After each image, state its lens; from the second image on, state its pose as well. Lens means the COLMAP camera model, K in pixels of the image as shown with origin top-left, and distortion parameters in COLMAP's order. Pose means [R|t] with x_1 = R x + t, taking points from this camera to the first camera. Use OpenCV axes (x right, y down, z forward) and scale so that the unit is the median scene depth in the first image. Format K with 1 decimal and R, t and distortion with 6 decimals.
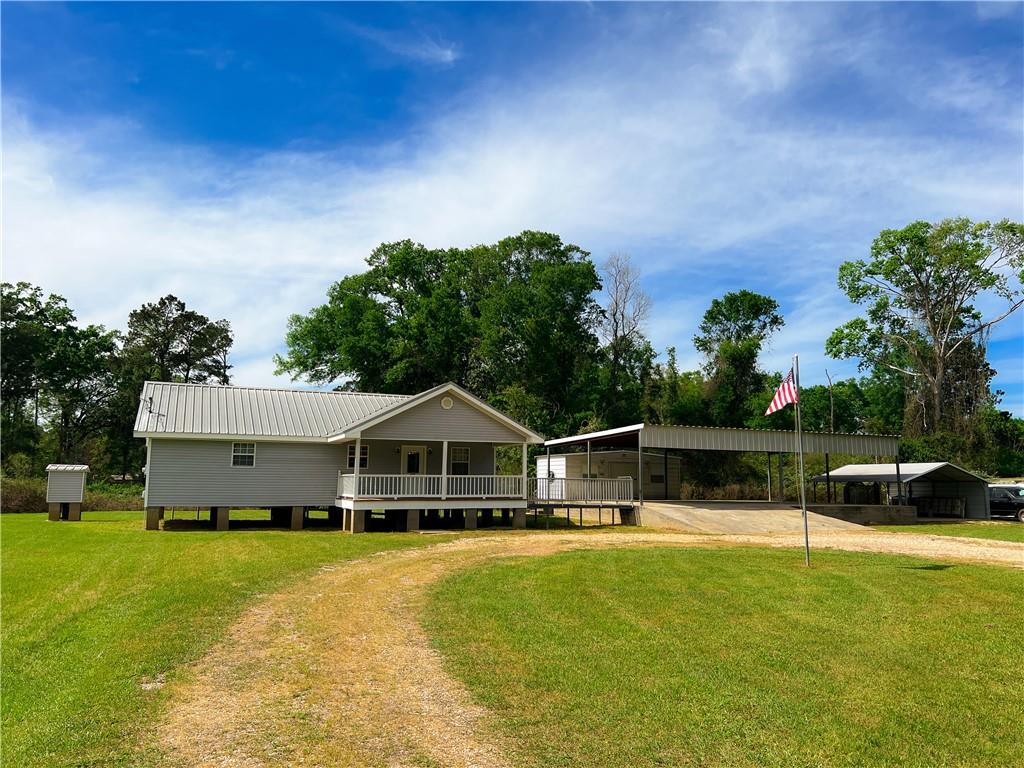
lens RADIAL K [[768.9, 0, 489.7], [0, 768.9, 369.9], [0, 0, 1]] dist [0.052154, -0.101631]
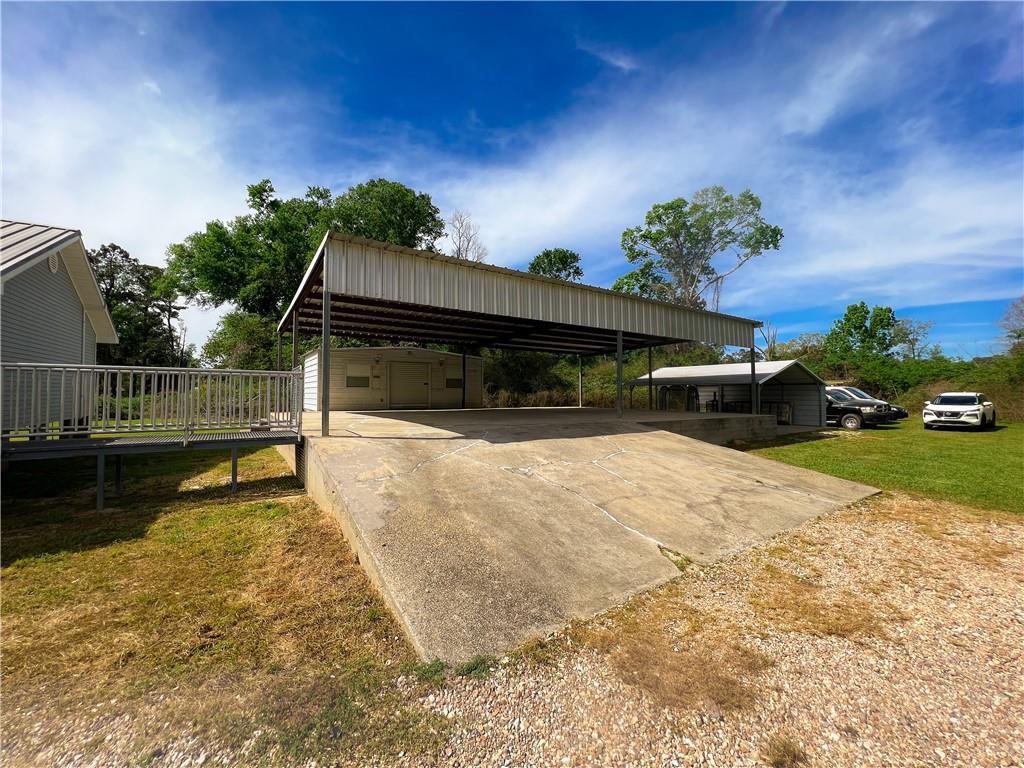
lens RADIAL K [[410.2, 0, 509.1], [0, 410.2, 382.9], [0, 0, 1]] dist [-0.000247, -0.000429]
pose [[0.976196, -0.002482, 0.216877, 0.132686], [-0.023952, 0.992585, 0.119170, 0.064848], [-0.215565, -0.121527, 0.968898, 0.418943]]
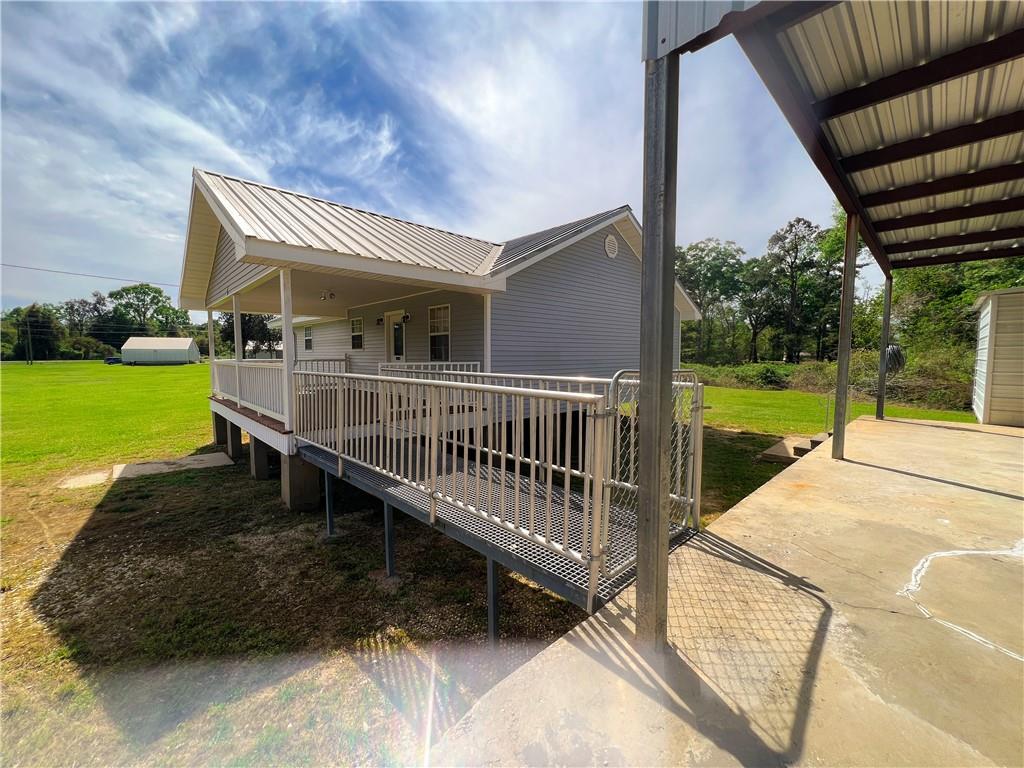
lens RADIAL K [[410.2, 0, 509.1], [0, 410.2, 382.9], [0, 0, 1]] dist [-0.000247, -0.000429]
pose [[0.376160, 0.053804, -0.924991, 0.131477], [0.137291, 0.984056, 0.113071, 0.071035], [0.916327, -0.169526, 0.362776, 0.522202]]
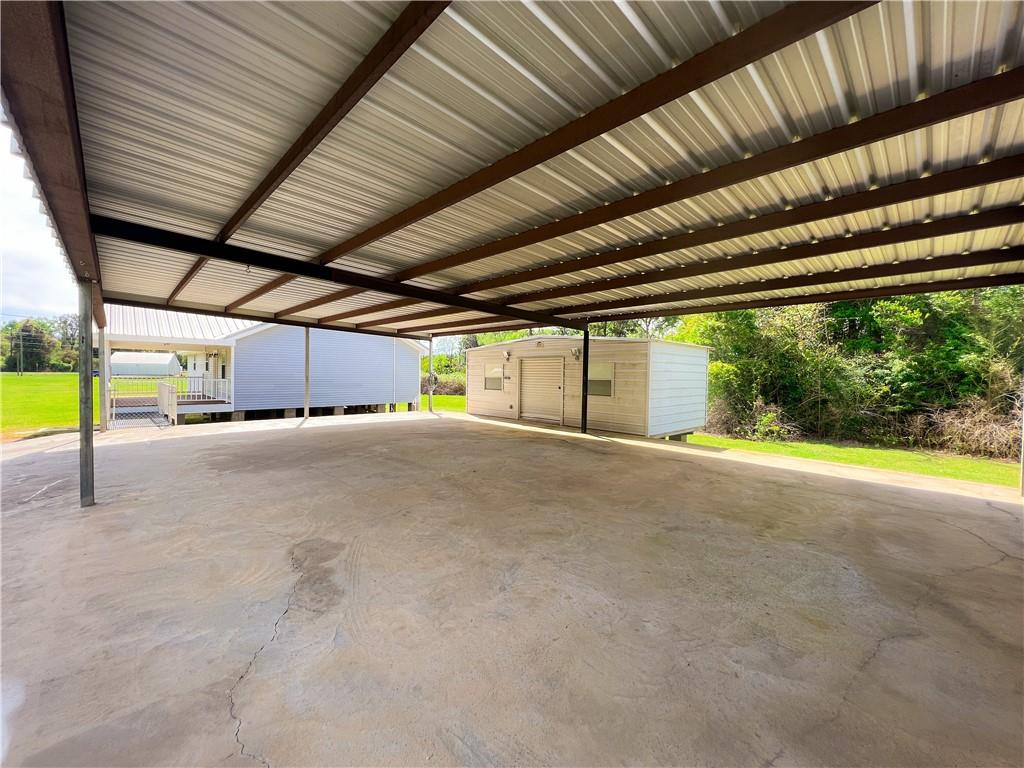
lens RADIAL K [[410.2, 0, 509.1], [0, 410.2, 382.9], [0, 0, 1]] dist [-0.000247, -0.000429]
pose [[0.382961, 0.014863, -0.923645, 0.318681], [0.117096, 0.991024, 0.064498, 0.084935], [0.916313, -0.132855, 0.377783, 0.629439]]
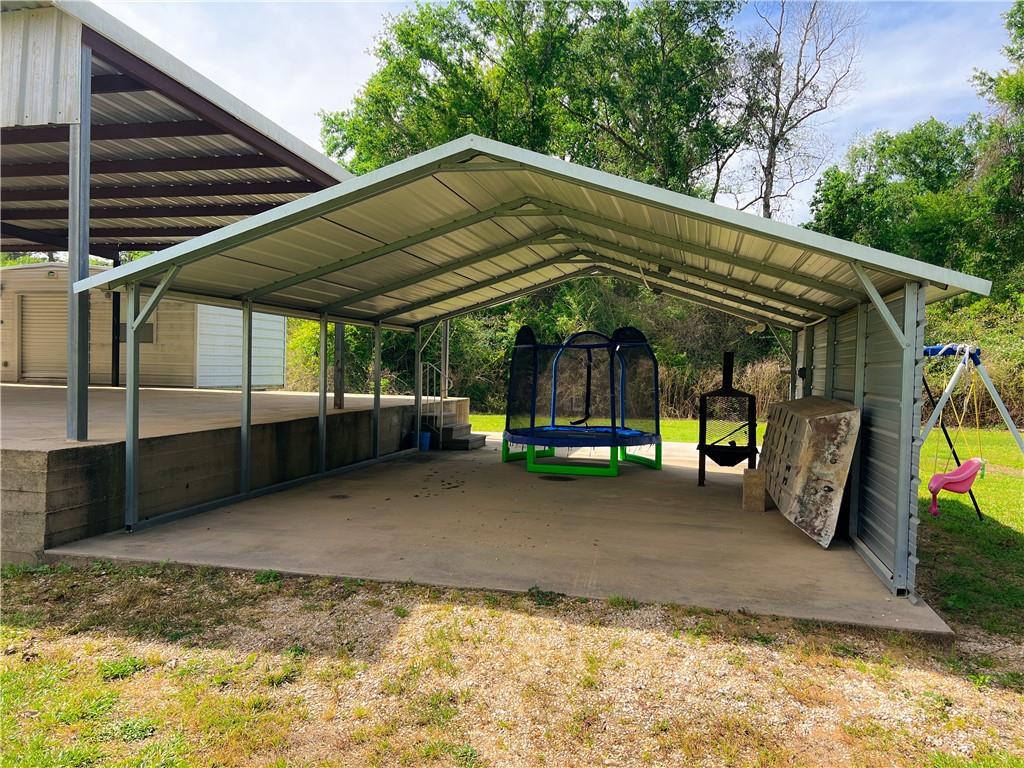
lens RADIAL K [[757.6, 0, 513.2], [0, 757.6, 388.4], [0, 0, 1]] dist [0.073388, -0.089165]
pose [[0.835033, 0.024198, -0.549667, 0.433291], [0.064691, 0.987785, 0.141762, 0.093097], [0.546383, -0.153935, 0.823268, 0.577069]]
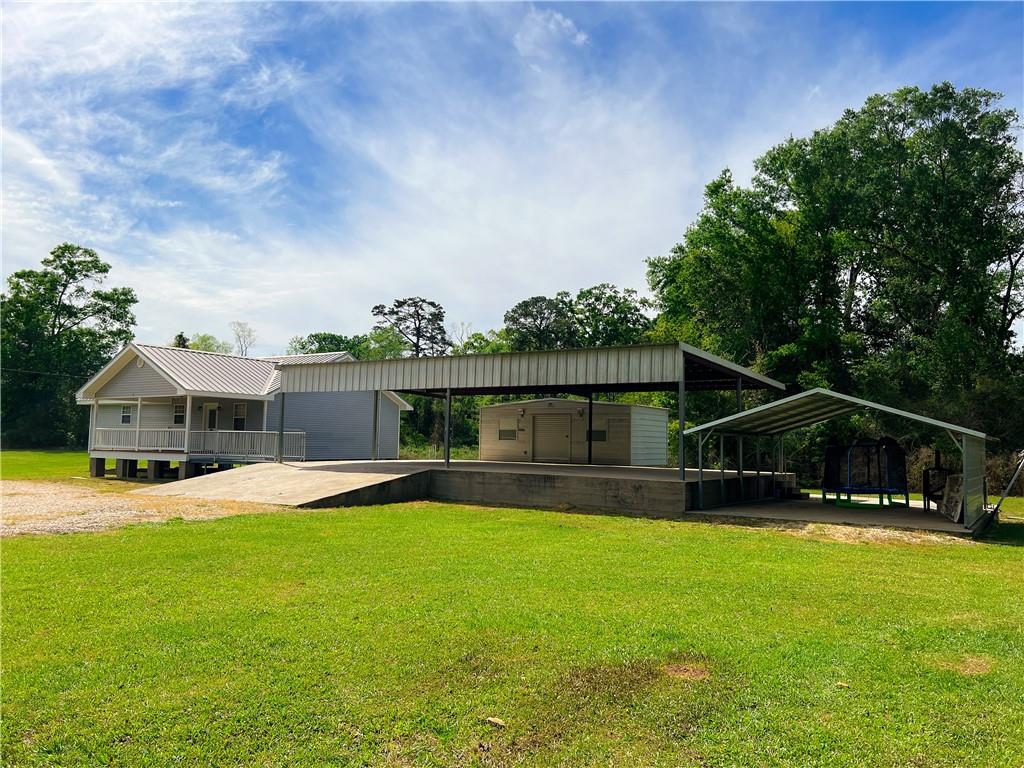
lens RADIAL K [[757.6, 0, 513.2], [0, 757.6, 388.4], [0, 0, 1]] dist [0.073388, -0.089165]
pose [[0.587331, -0.057740, -0.807285, 0.544365], [0.102146, 0.994764, 0.003165, 0.064690], [0.802875, -0.084320, 0.590153, 0.391221]]
